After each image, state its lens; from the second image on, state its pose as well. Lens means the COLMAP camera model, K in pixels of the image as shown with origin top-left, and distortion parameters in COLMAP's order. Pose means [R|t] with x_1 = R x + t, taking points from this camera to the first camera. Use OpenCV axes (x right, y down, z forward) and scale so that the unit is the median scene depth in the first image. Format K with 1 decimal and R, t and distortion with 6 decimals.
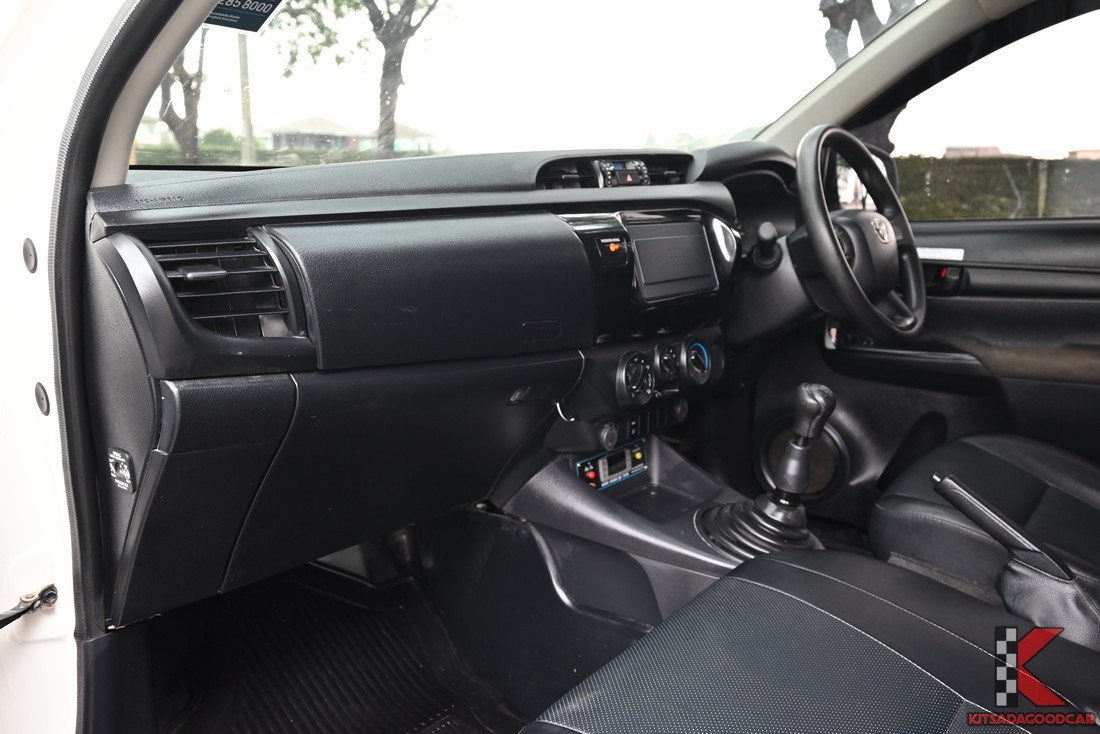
lens RADIAL K [[852.5, 0, 550.0], [0, 852.5, 367.0], [0, 0, 1]] dist [0.007672, 0.001769]
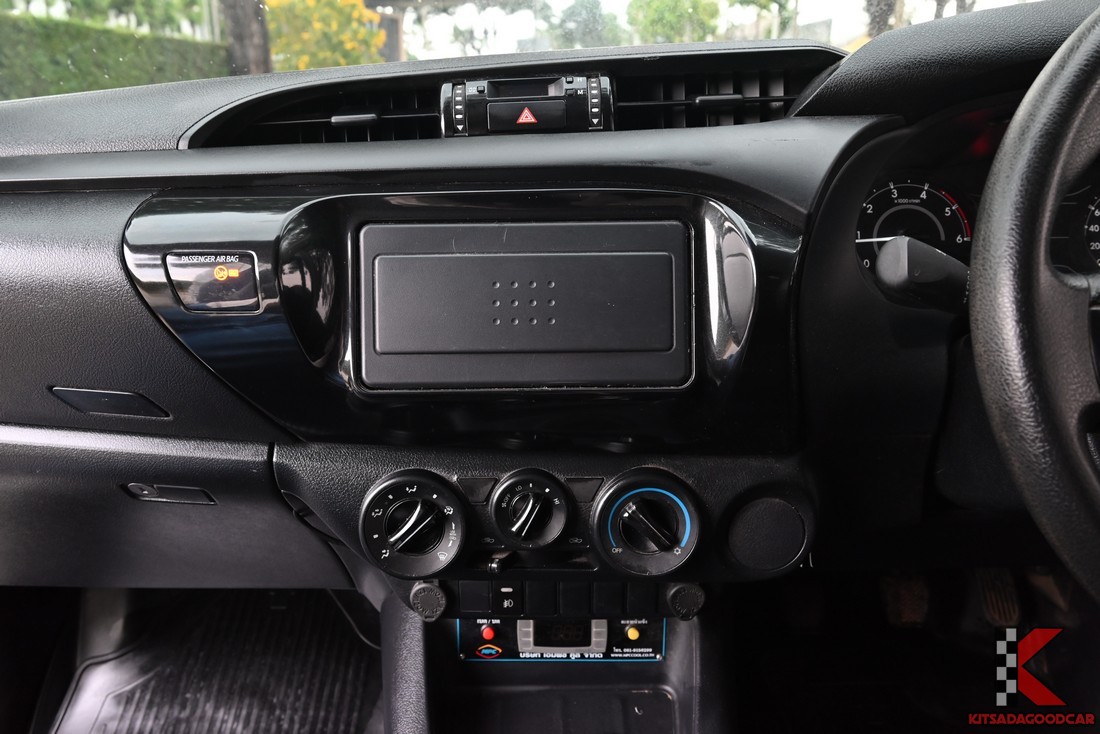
lens RADIAL K [[777.9, 0, 550.0], [0, 777.9, 367.0], [0, 0, 1]] dist [-0.005858, 0.008416]
pose [[0.635872, 0.241189, -0.733140, 0.435808], [-0.145888, 0.970353, 0.192696, -0.165889], [0.757881, -0.015574, 0.652207, 0.703217]]
